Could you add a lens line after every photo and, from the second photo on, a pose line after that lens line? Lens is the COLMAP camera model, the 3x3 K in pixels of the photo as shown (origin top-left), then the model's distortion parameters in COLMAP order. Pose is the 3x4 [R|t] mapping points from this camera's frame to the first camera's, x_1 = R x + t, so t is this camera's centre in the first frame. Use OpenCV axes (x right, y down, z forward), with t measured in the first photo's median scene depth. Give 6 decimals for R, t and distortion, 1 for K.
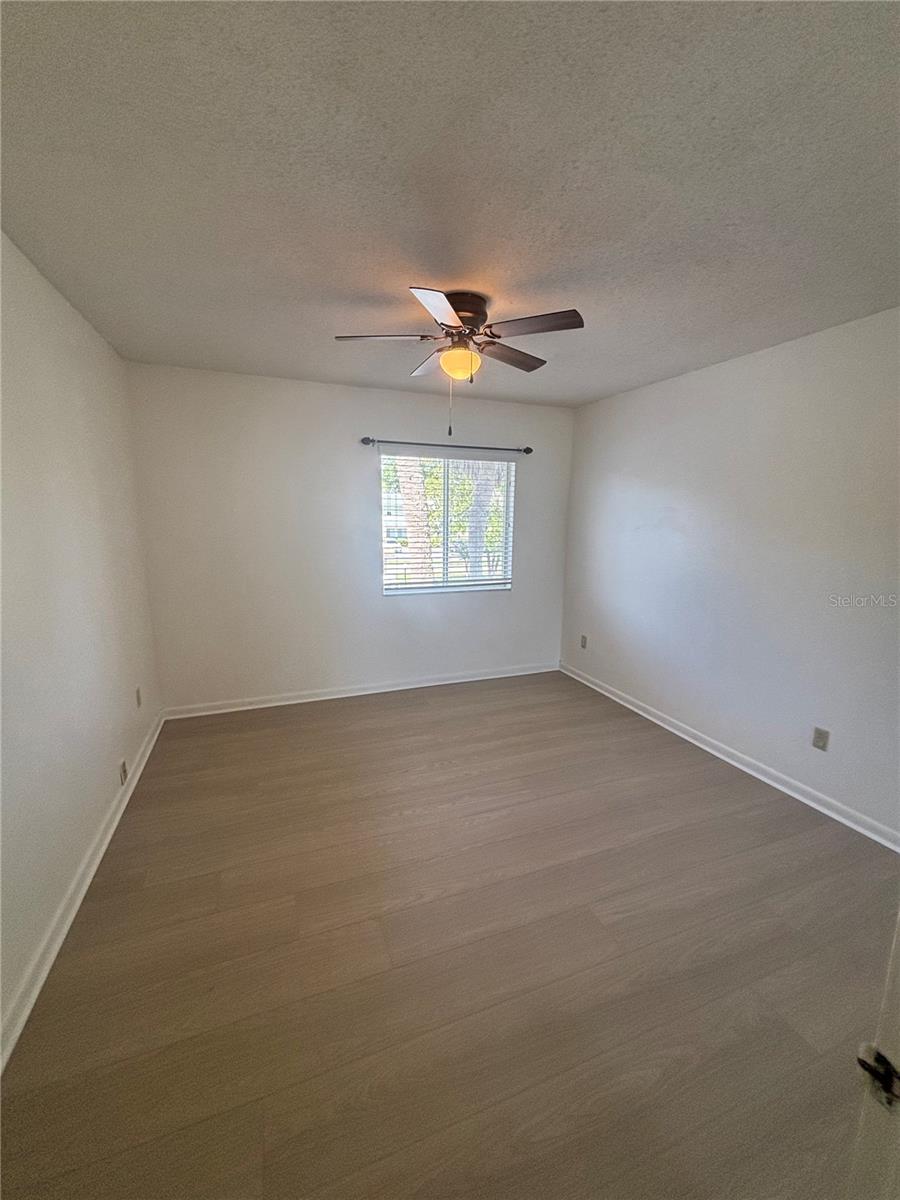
lens RADIAL K [[488.3, 0, 450.0], [0, 488.3, 600.0], [0, 0, 1]] dist [0.001037, 0.000236]
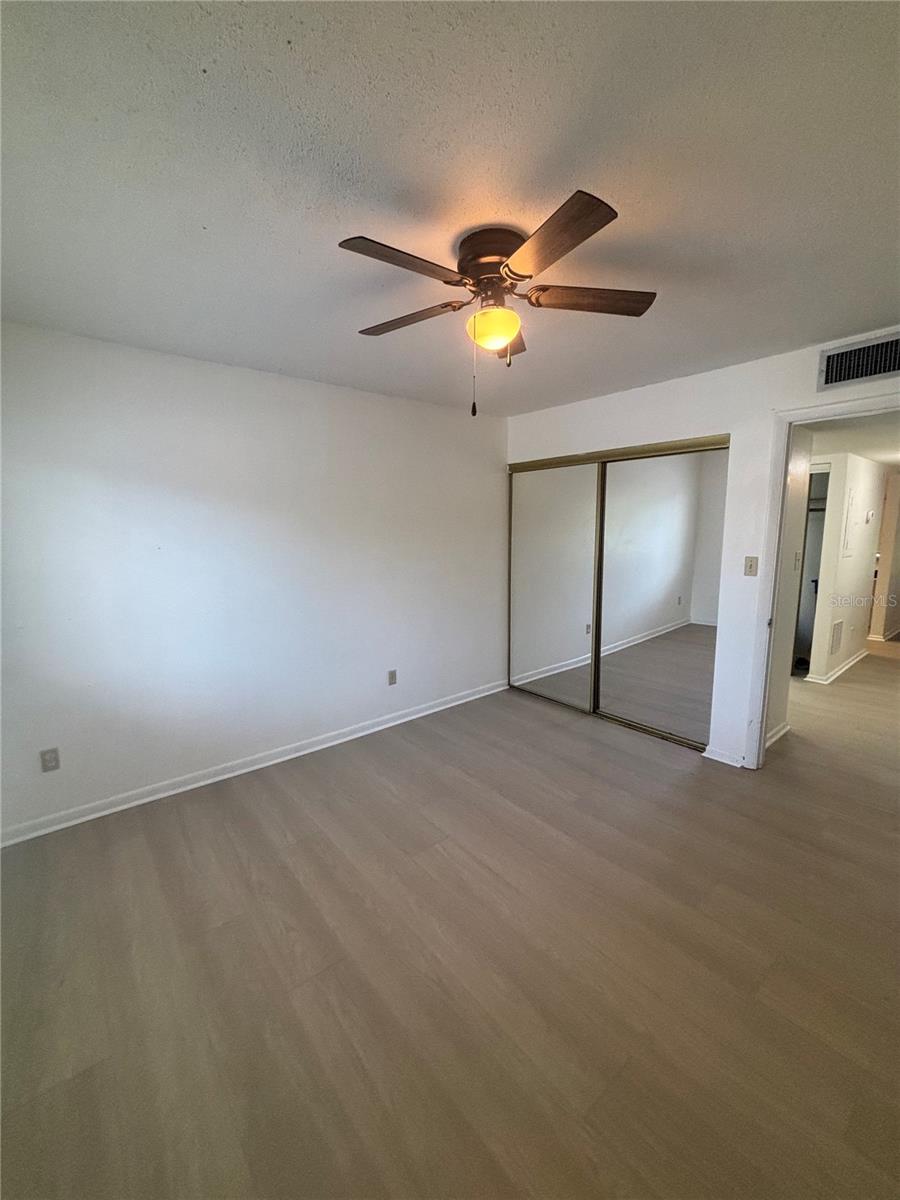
lens RADIAL K [[488.3, 0, 450.0], [0, 488.3, 600.0], [0, 0, 1]] dist [0.001037, 0.000236]
pose [[-0.312293, -0.150925, 0.937921, -0.614221], [0.181782, 0.959562, 0.214934, -0.214854], [-0.932432, 0.237619, -0.272229, 1.152637]]
